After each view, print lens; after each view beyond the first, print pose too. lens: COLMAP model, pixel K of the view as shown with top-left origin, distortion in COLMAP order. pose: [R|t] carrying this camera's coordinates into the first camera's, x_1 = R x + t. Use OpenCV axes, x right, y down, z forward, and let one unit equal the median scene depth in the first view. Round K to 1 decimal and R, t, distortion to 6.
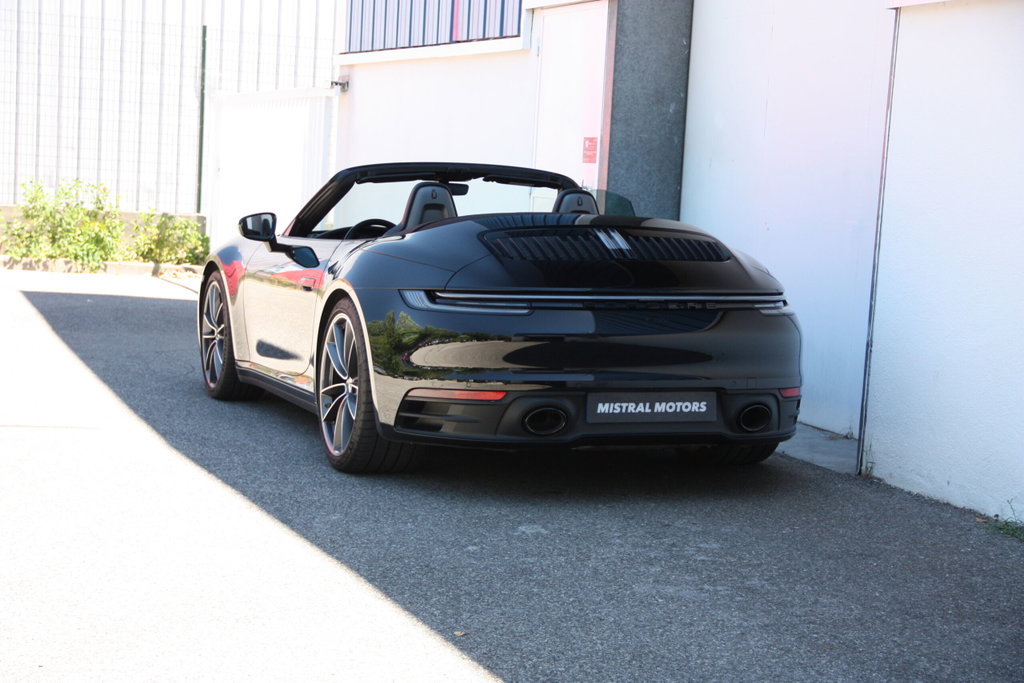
lens RADIAL K [[1977.0, 0, 504.5], [0, 1977.0, 371.6], [0, 0, 1]] dist [0.163436, 0.000000]
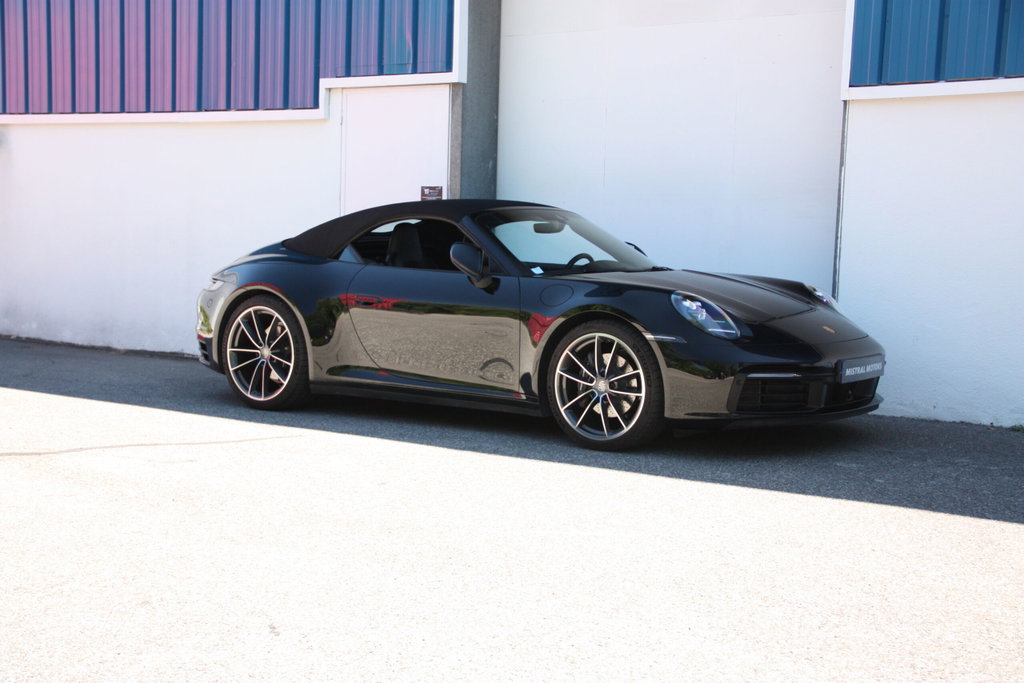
lens RADIAL K [[1432.7, 0, 510.0], [0, 1432.7, 341.8], [0, 0, 1]] dist [0.104651, 0.000000]
pose [[0.825554, -0.071999, 0.559711, -0.558519], [0.074345, 0.997059, 0.018601, -0.033415], [-0.559404, 0.026255, 0.828479, 0.206339]]
